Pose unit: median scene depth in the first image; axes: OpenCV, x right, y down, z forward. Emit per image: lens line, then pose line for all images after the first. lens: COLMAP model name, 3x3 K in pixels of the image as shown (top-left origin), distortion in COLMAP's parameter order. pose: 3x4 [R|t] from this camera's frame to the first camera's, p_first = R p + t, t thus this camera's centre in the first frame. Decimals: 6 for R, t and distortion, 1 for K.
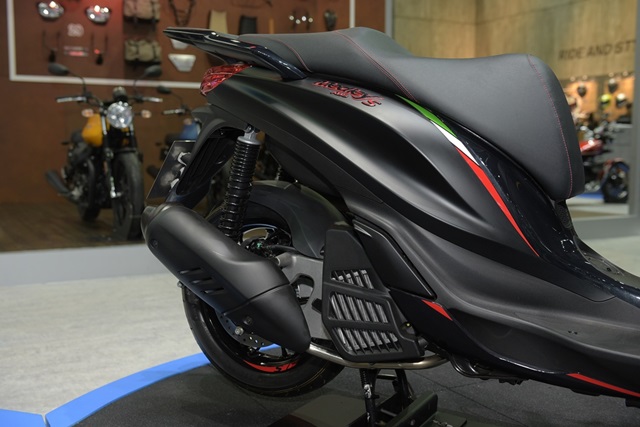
lens RADIAL K [[757.0, 0, 320.0], [0, 757.0, 212.5], [0, 0, 1]] dist [-0.005486, 0.000000]
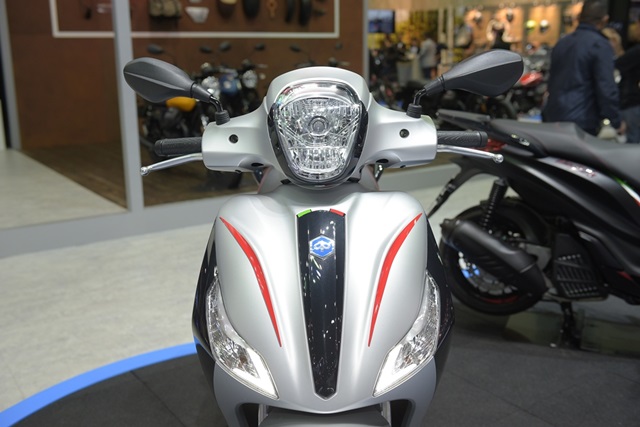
lens RADIAL K [[707.5, 0, 320.0], [0, 707.5, 214.6], [0, 0, 1]] dist [0.006013, 0.000000]
pose [[0.993532, -0.038035, 0.106991, -0.126524], [0.022639, 0.989666, 0.141593, -0.047879], [-0.111271, -0.138255, 0.984126, -0.116131]]
